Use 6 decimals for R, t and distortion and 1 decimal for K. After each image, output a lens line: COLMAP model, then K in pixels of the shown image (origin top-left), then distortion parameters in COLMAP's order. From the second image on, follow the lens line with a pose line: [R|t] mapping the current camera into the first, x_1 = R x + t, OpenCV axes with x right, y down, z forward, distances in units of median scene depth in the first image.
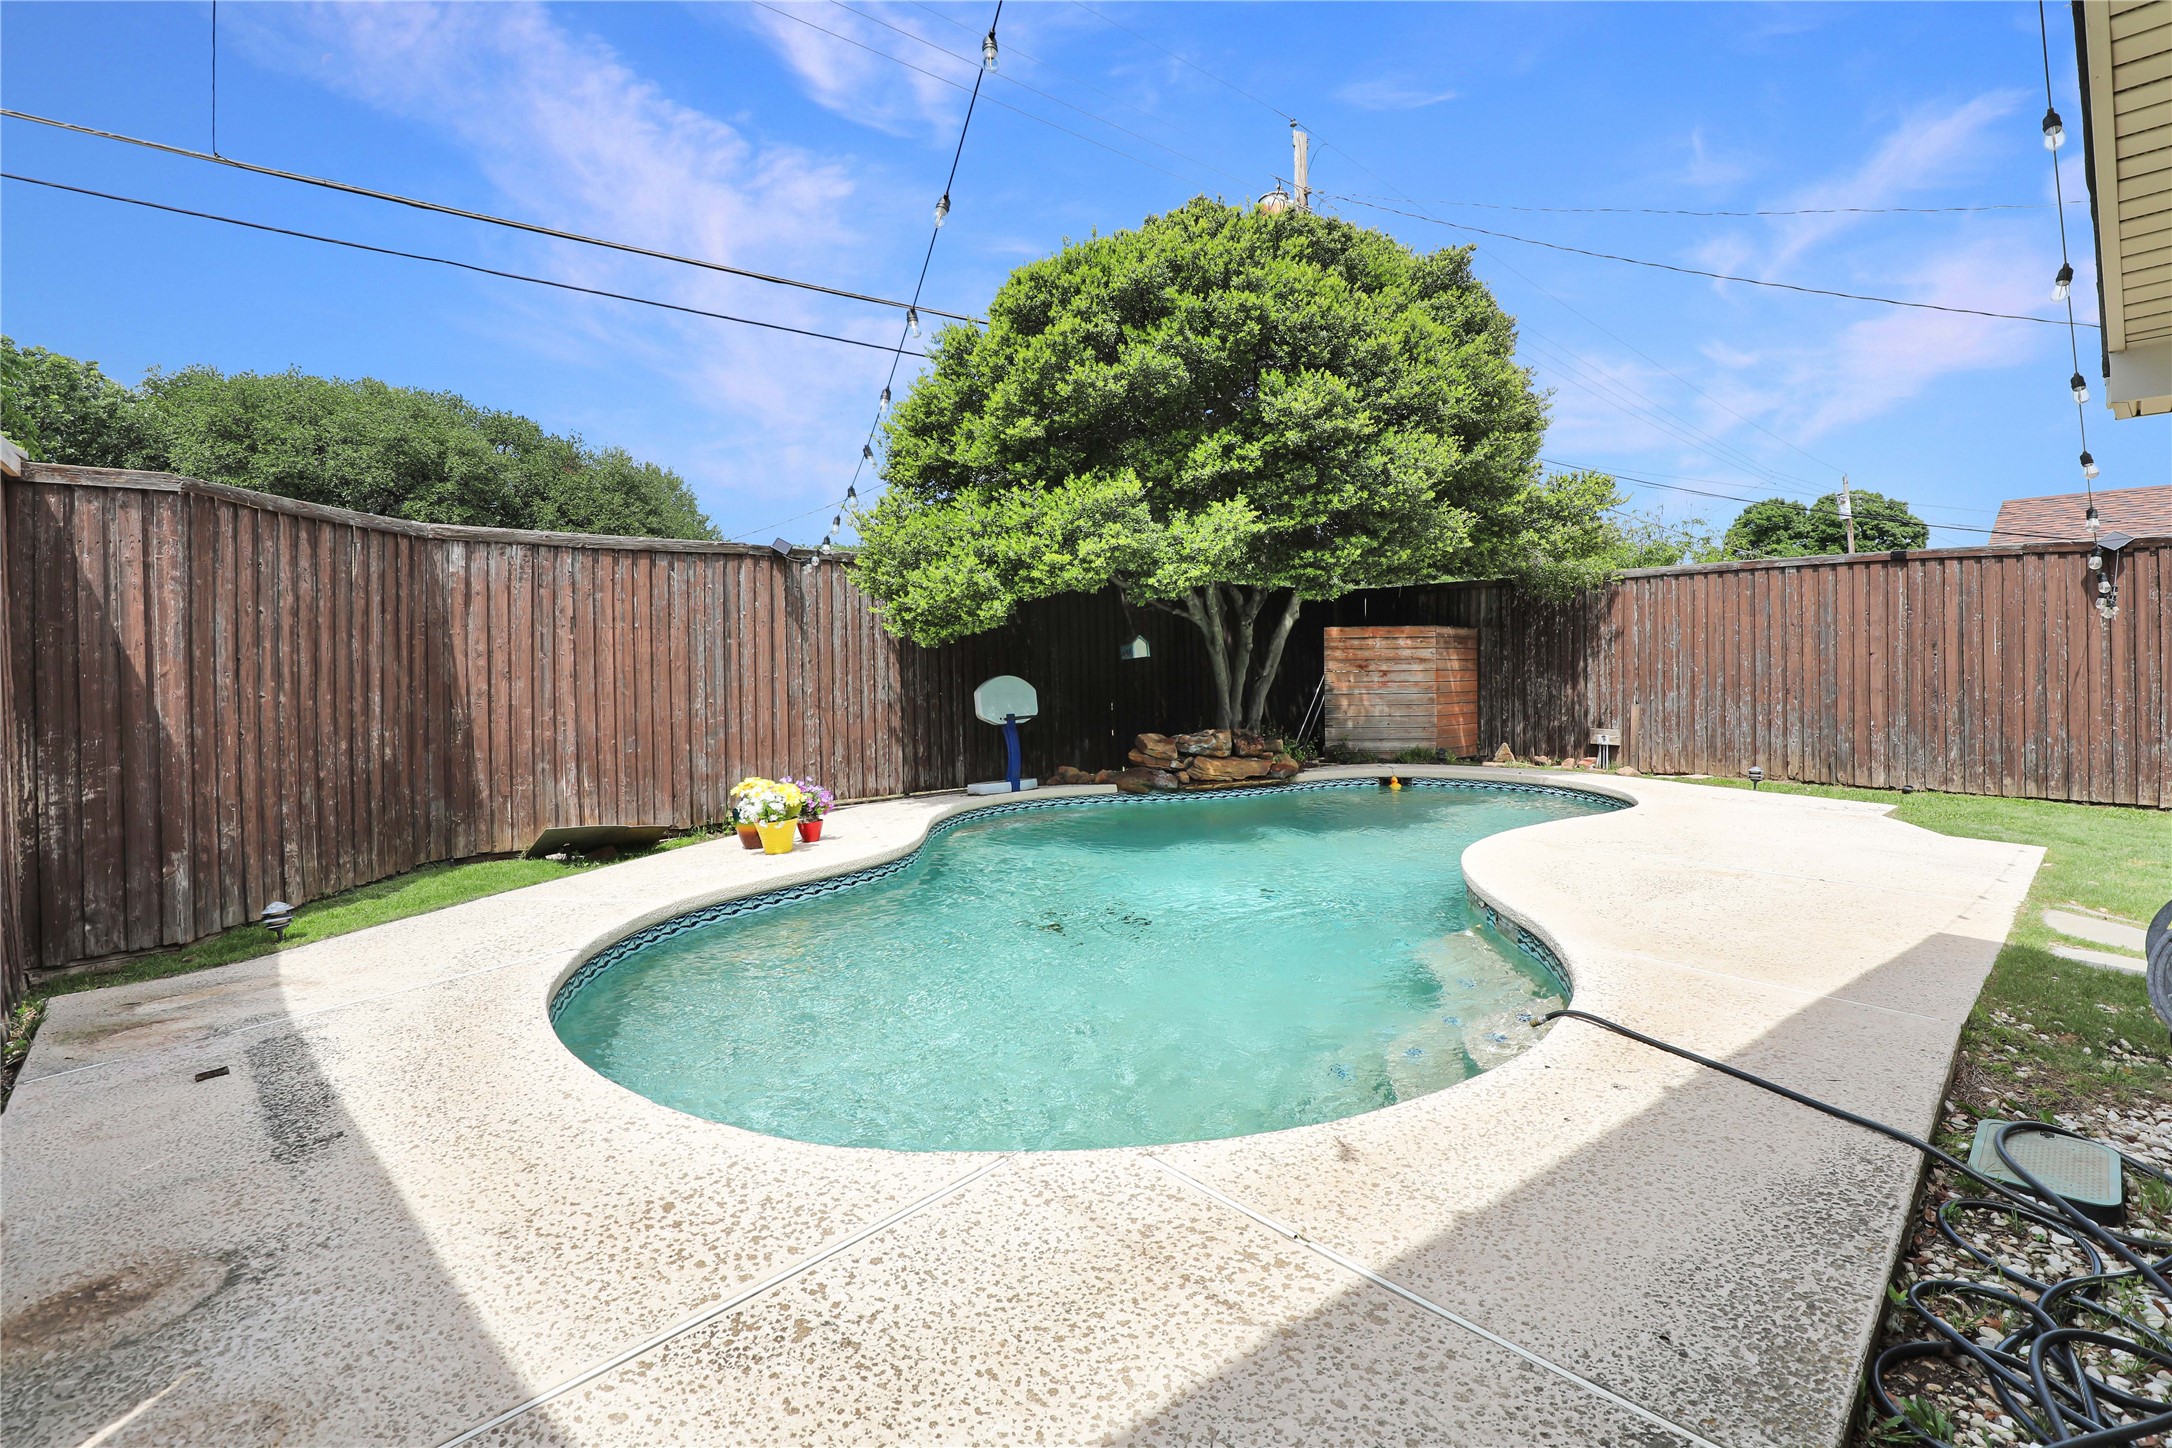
lens RADIAL K [[1018.2, 0, 1114.6], [0, 1018.2, 657.7], [0, 0, 1]] dist [-0.039346, 0.007736]
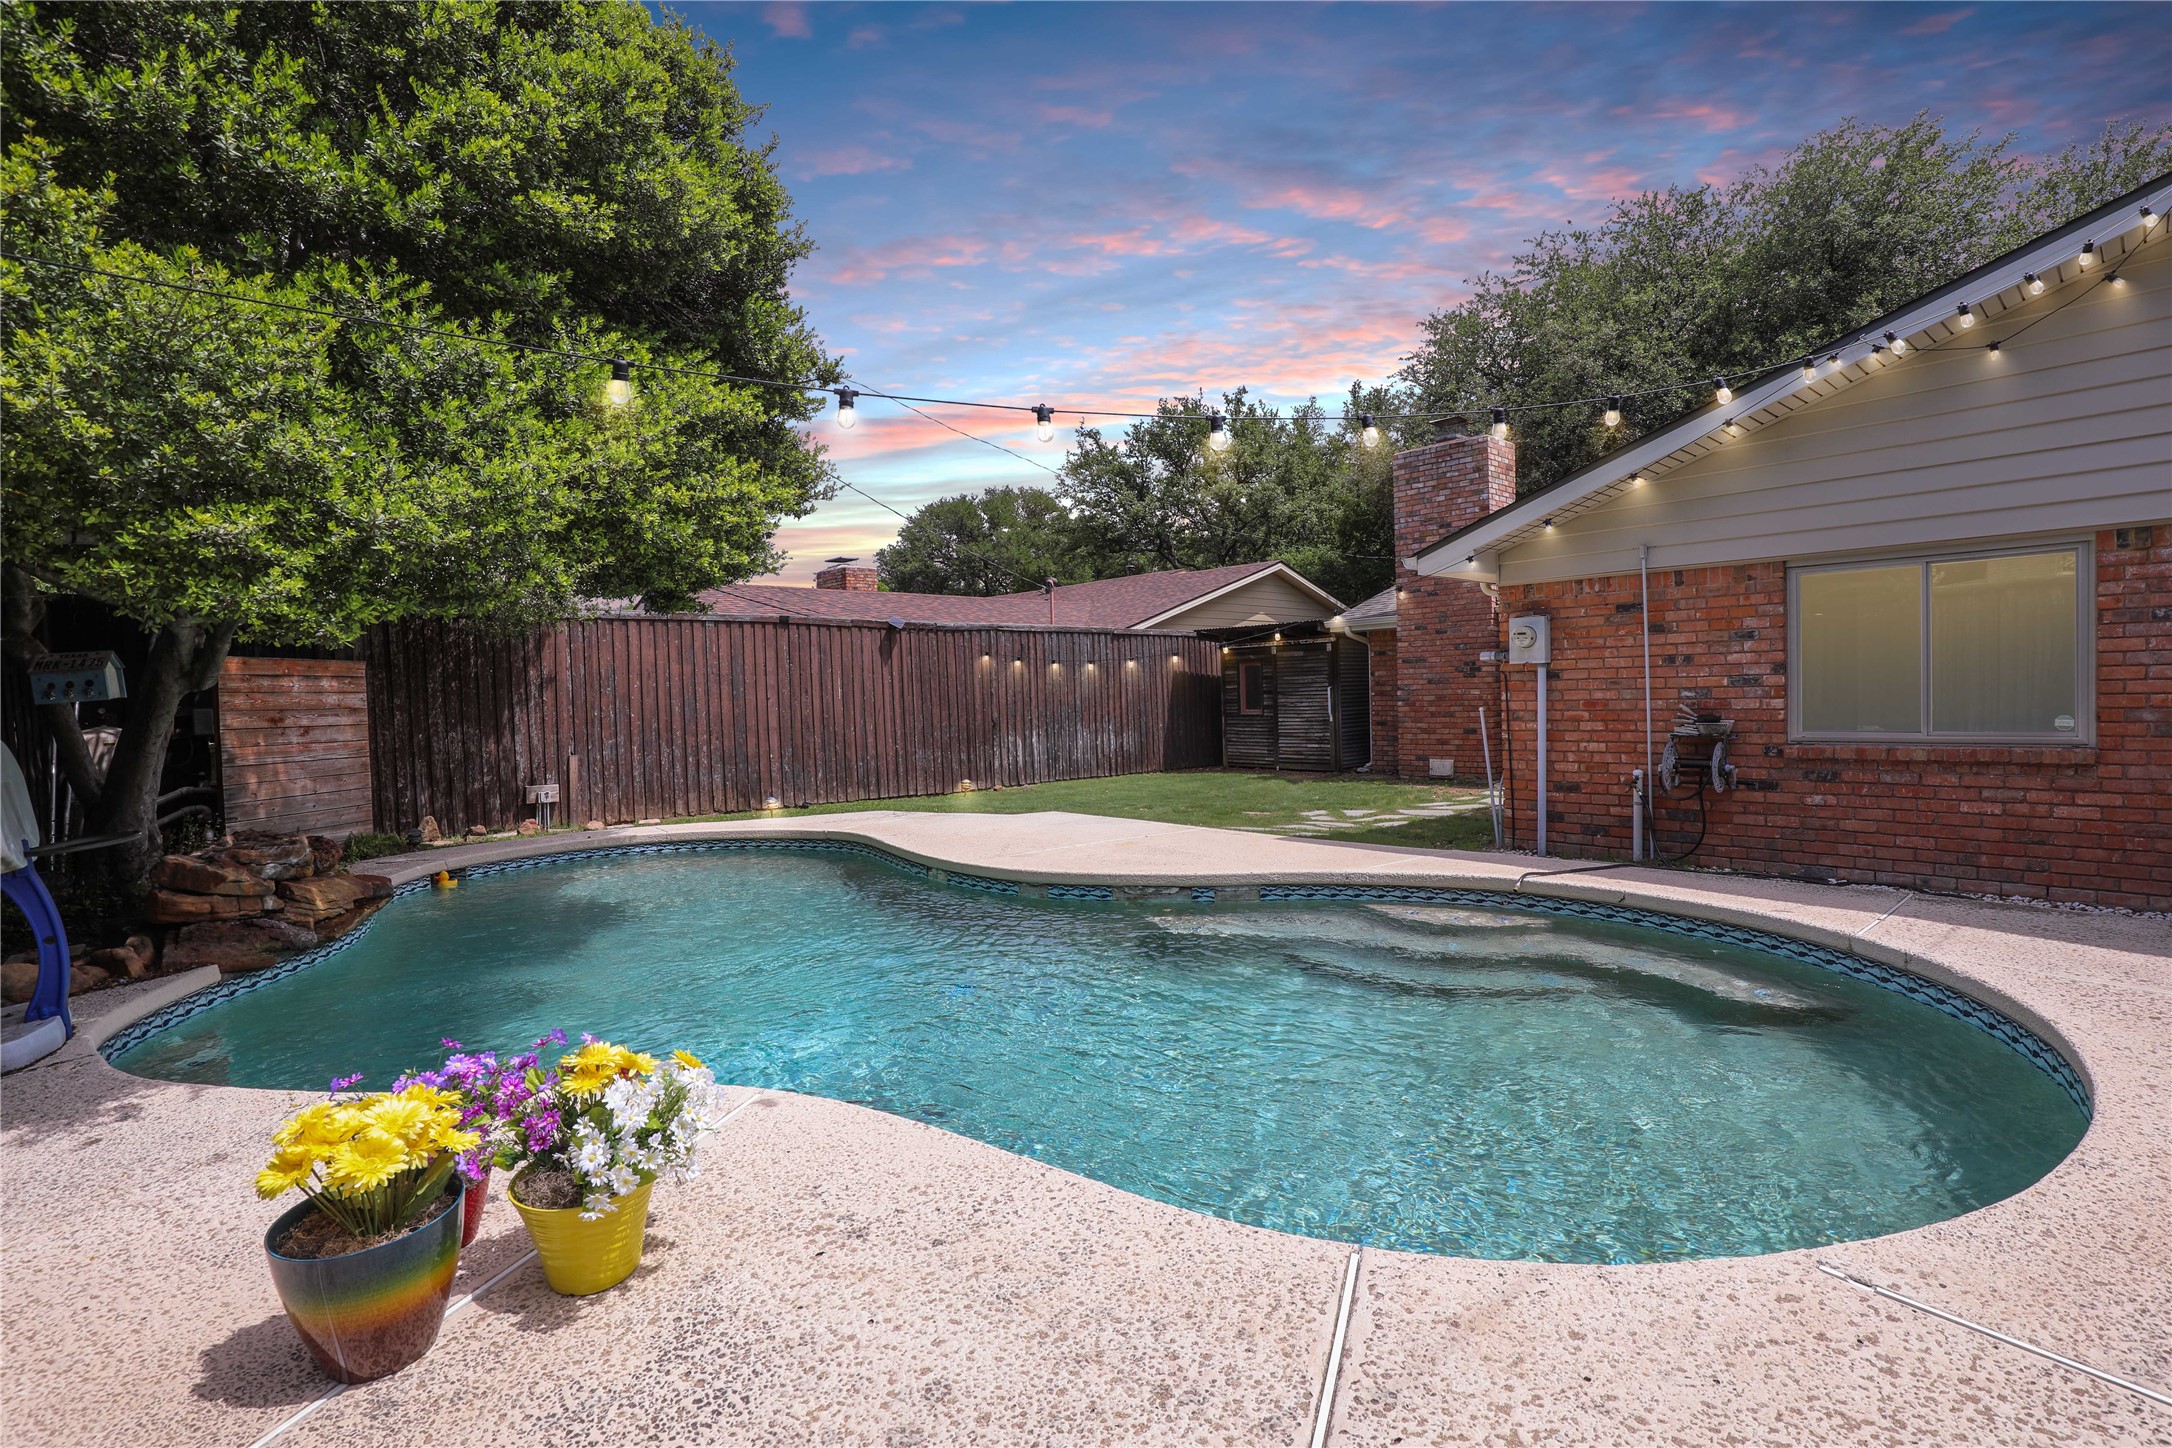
lens RADIAL K [[1018.2, 0, 1098.3], [0, 1018.2, 717.6], [0, 0, 1]] dist [-0.039346, 0.007736]
pose [[0.022610, -0.012516, 0.999666, -0.455371], [0.022498, 0.999675, 0.012007, 0.013201], [-0.999491, 0.022219, 0.022884, 0.577049]]
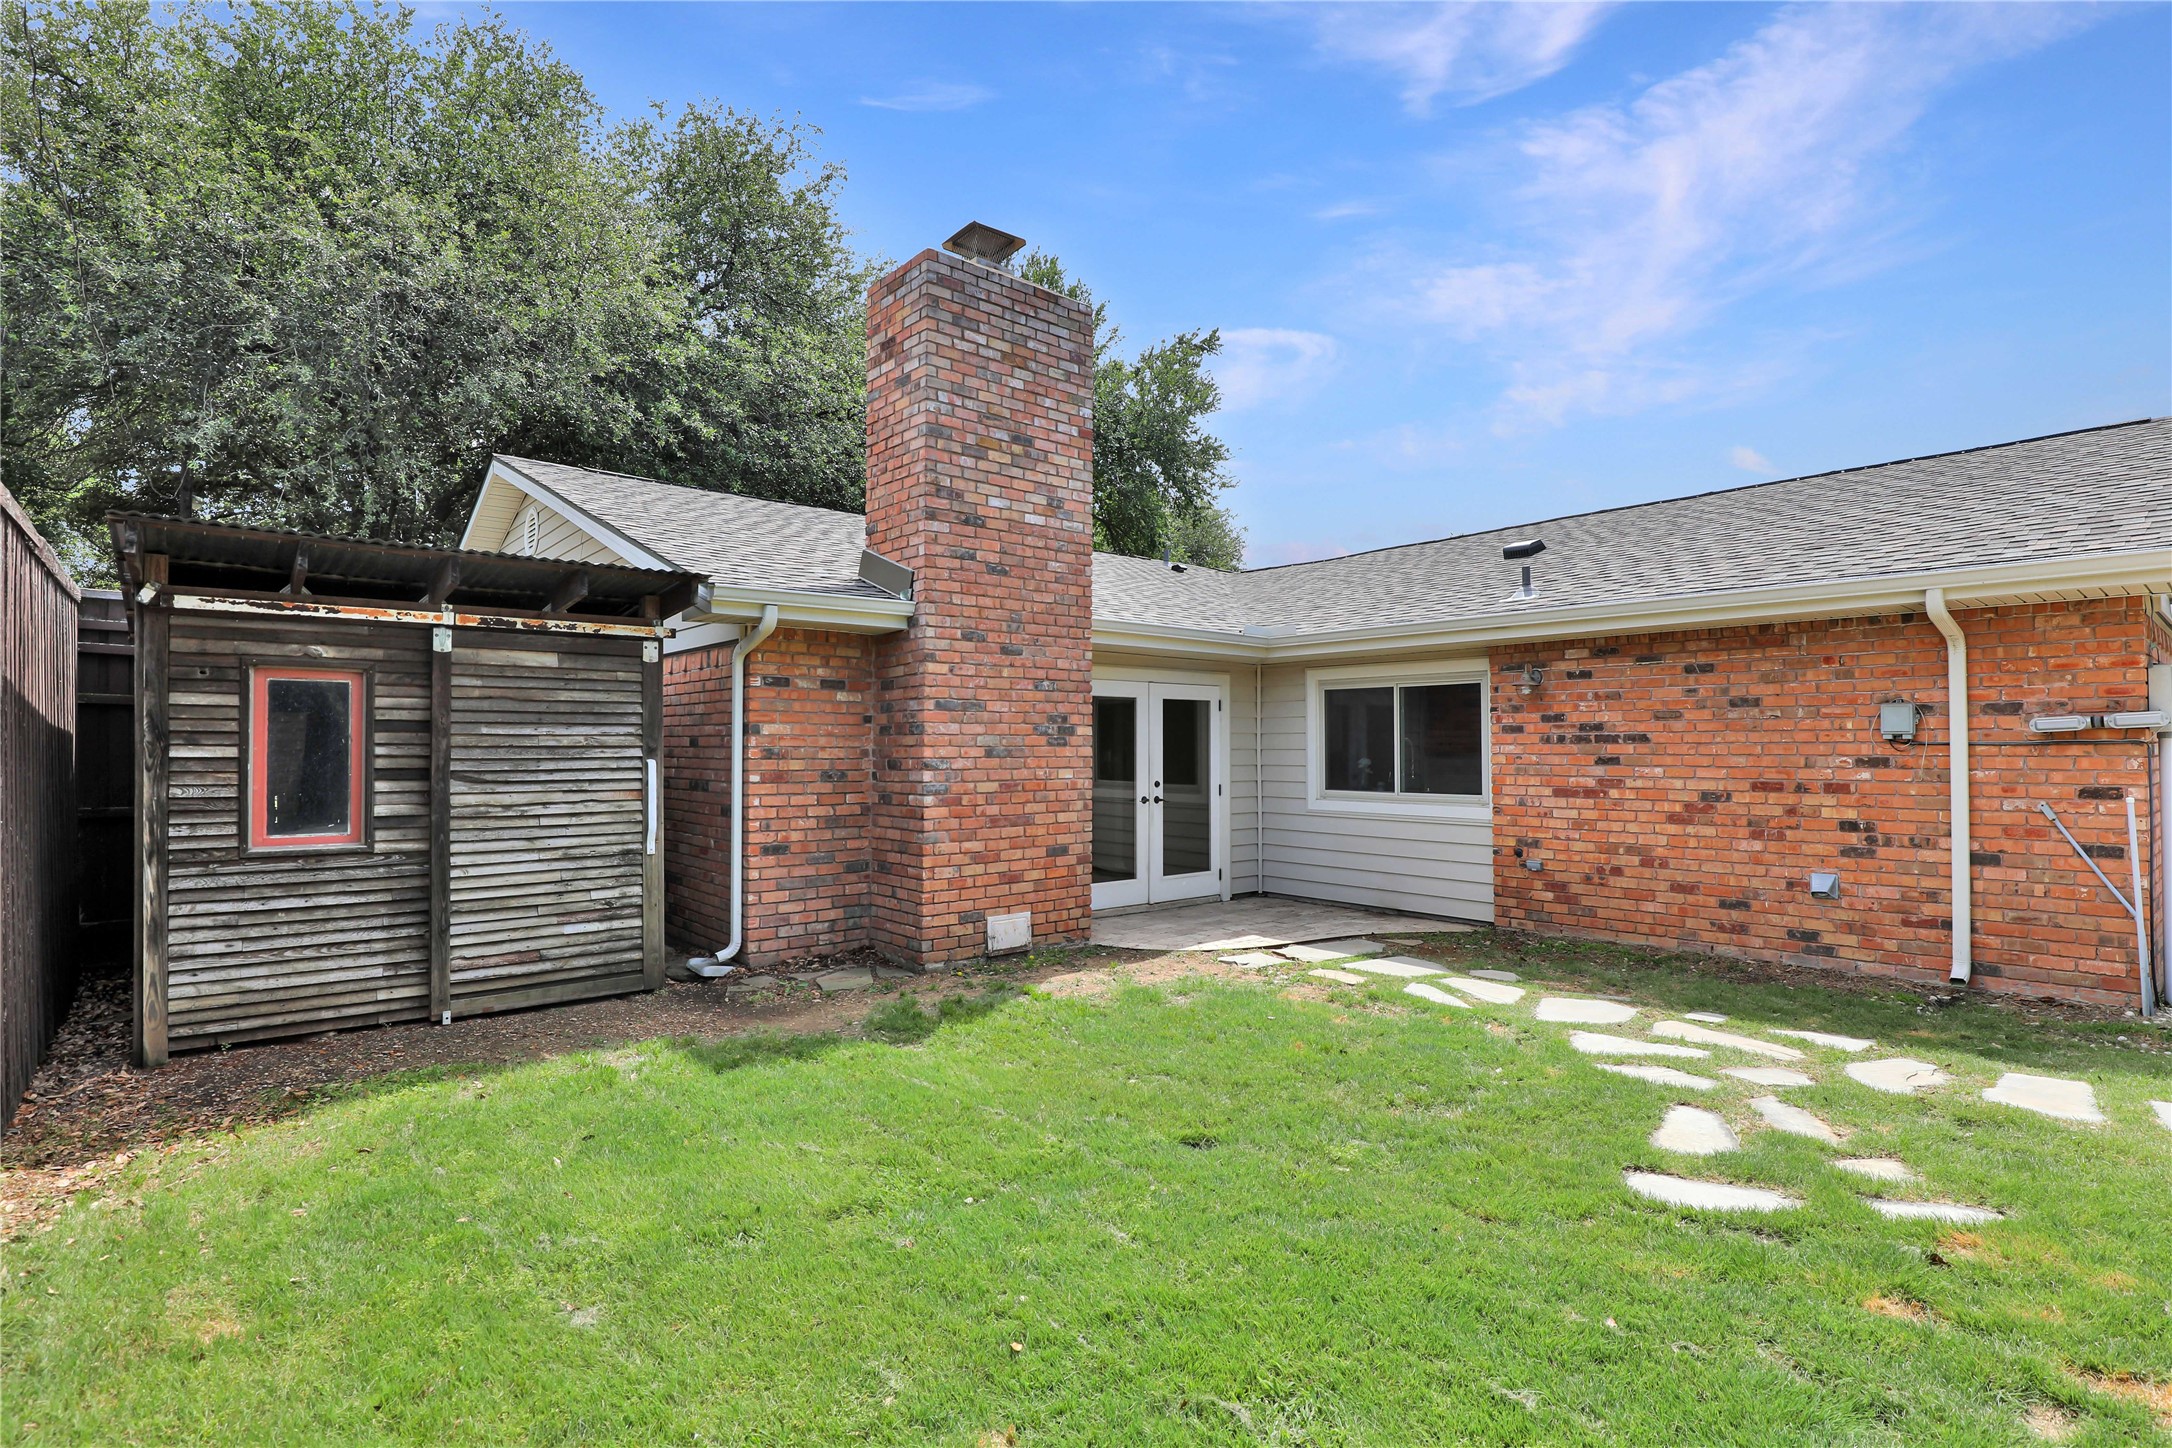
lens RADIAL K [[1018.2, 0, 1048.3], [0, 1018.2, 730.9], [0, 0, 1]] dist [-0.039346, 0.007736]
pose [[-0.996381, 0.016393, 0.083404, 0.876072], [0.014702, 0.999675, -0.020848, -0.009388], [-0.083719, -0.019546, -0.996298, 0.816669]]
